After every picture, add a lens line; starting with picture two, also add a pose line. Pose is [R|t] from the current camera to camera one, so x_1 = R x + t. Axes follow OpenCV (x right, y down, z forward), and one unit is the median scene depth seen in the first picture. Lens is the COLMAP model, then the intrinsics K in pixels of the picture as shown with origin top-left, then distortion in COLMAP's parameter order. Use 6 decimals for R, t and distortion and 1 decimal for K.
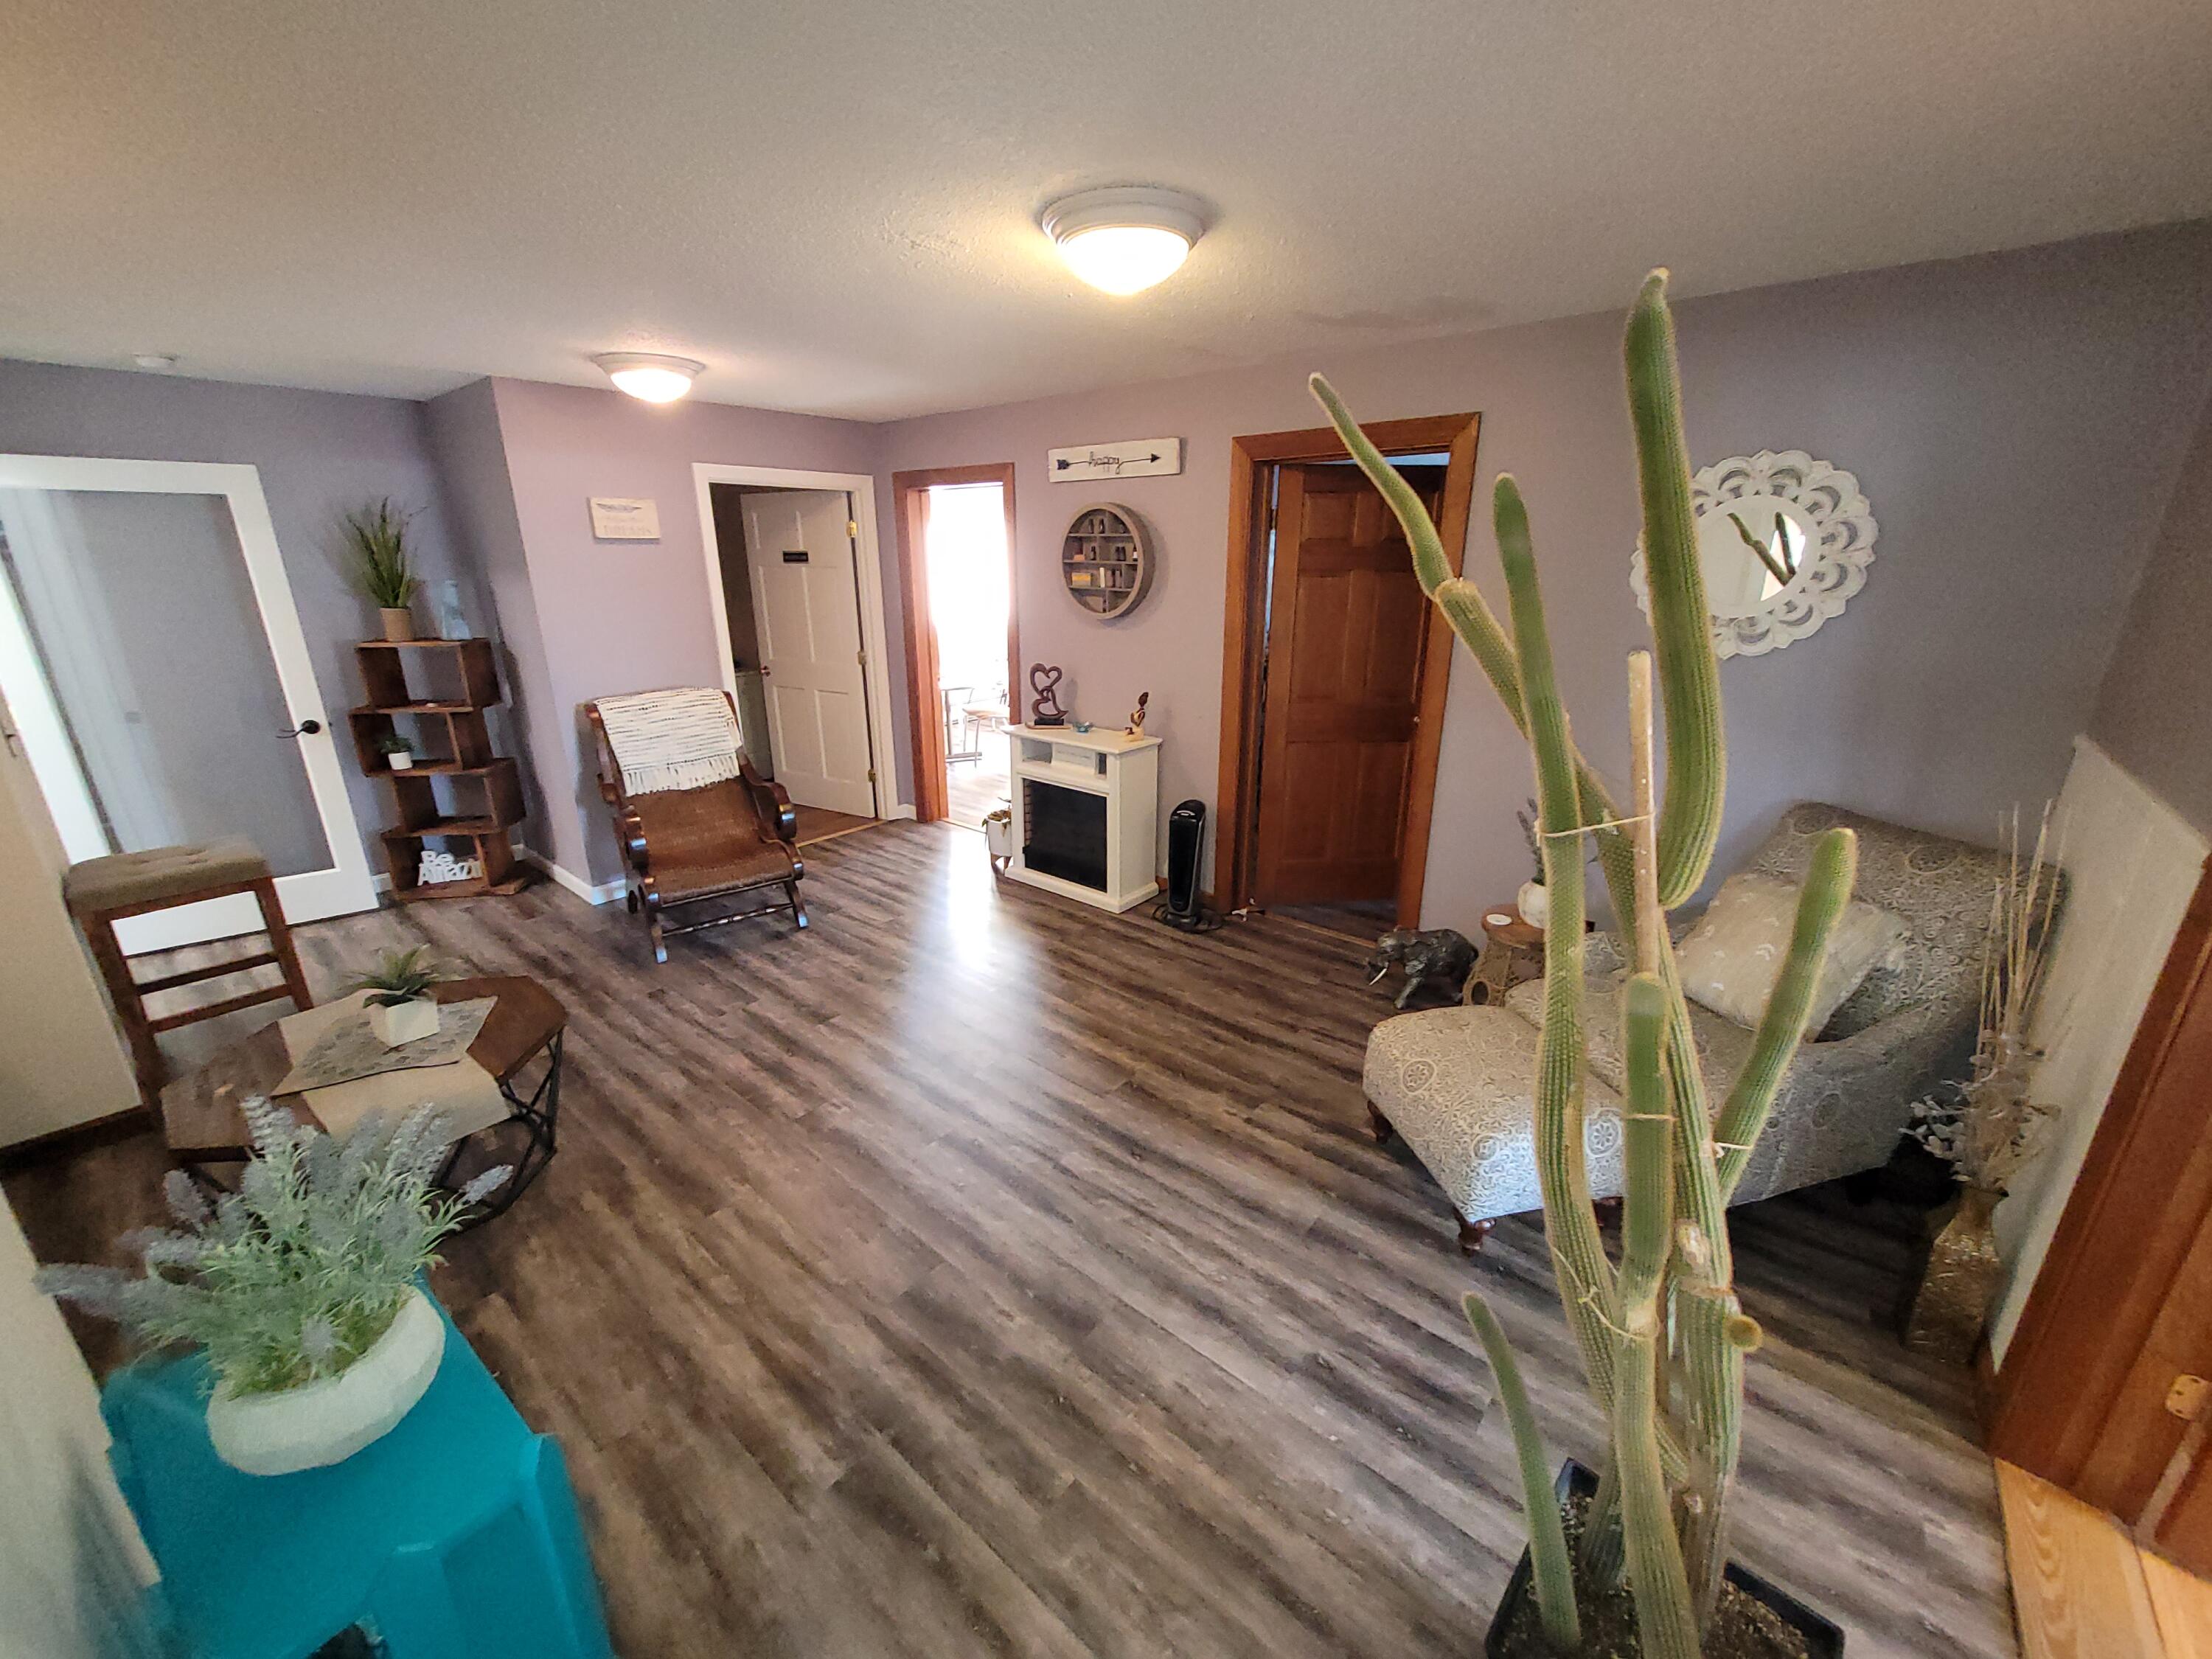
lens RADIAL K [[865.0, 0, 1107.7], [0, 865.0, 834.2], [0, 0, 1]] dist [0.001368, 0.000053]
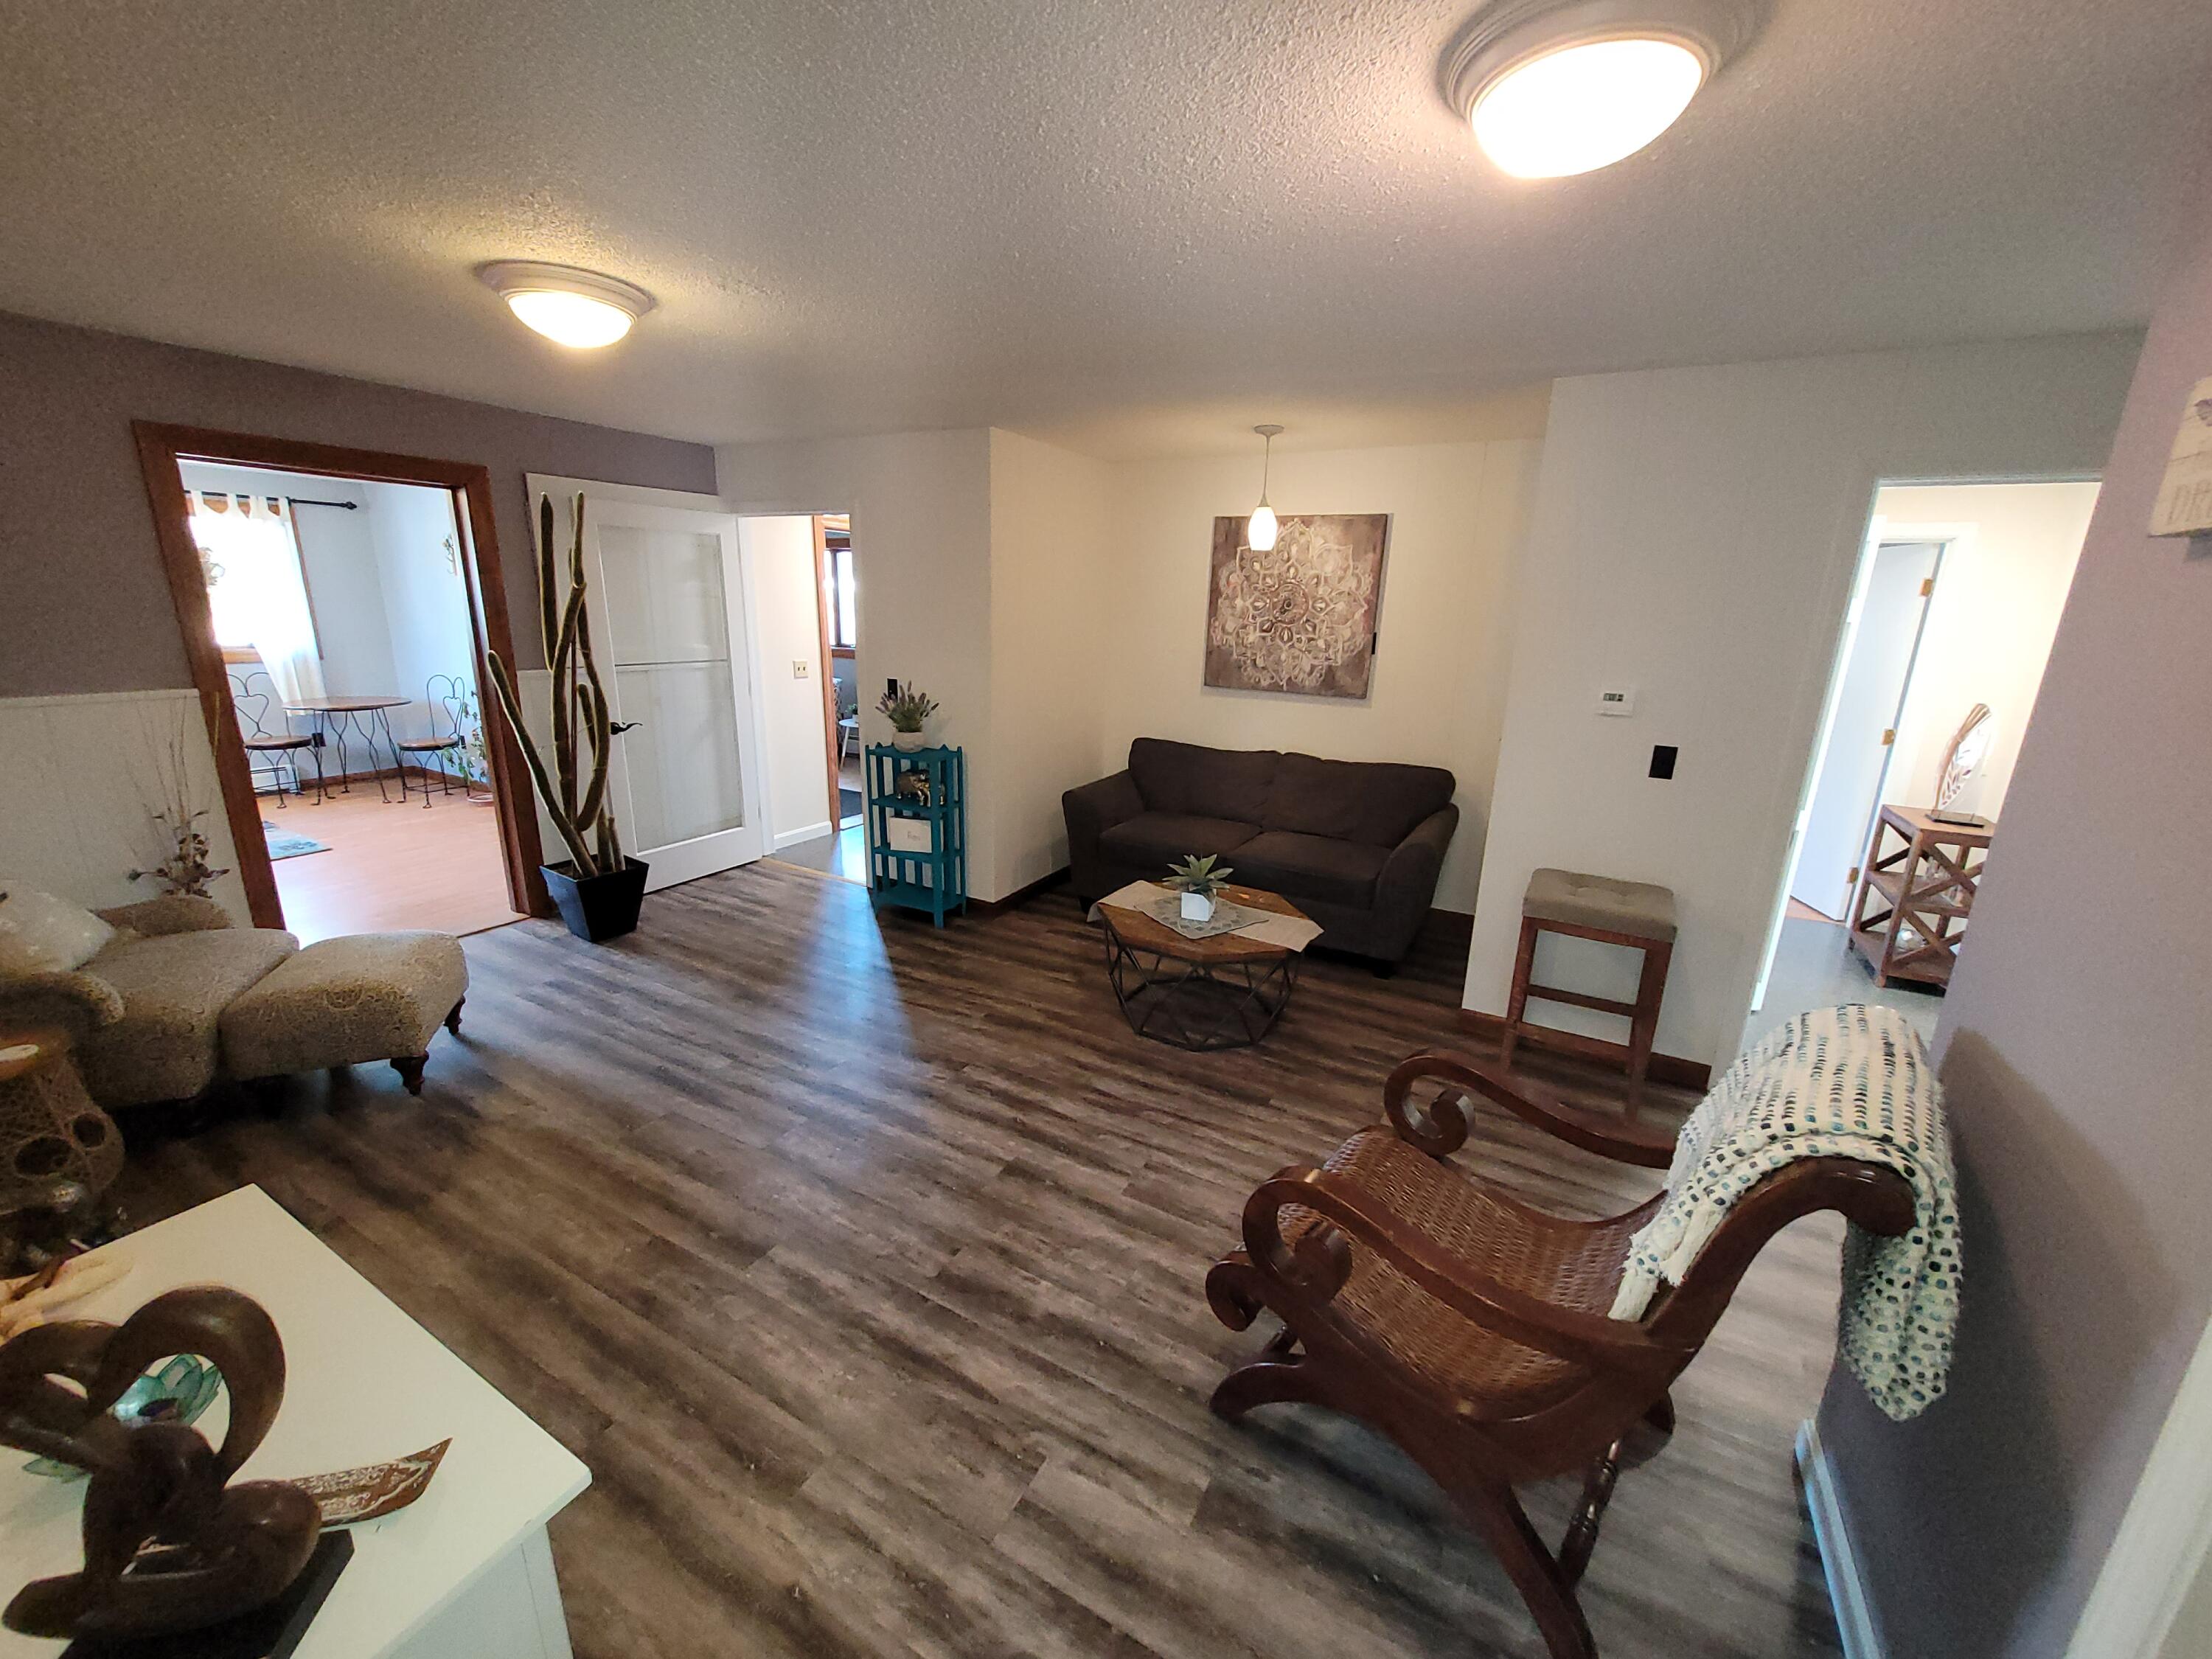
lens RADIAL K [[865.0, 0, 1106.4], [0, 865.0, 834.8], [0, 0, 1]] dist [0.001368, 0.000053]
pose [[-0.981502, 0.019093, -0.190496, -0.310406], [-0.088145, 0.838215, 0.538169, -0.534347], [0.169952, 0.545005, -0.821027, 1.714204]]
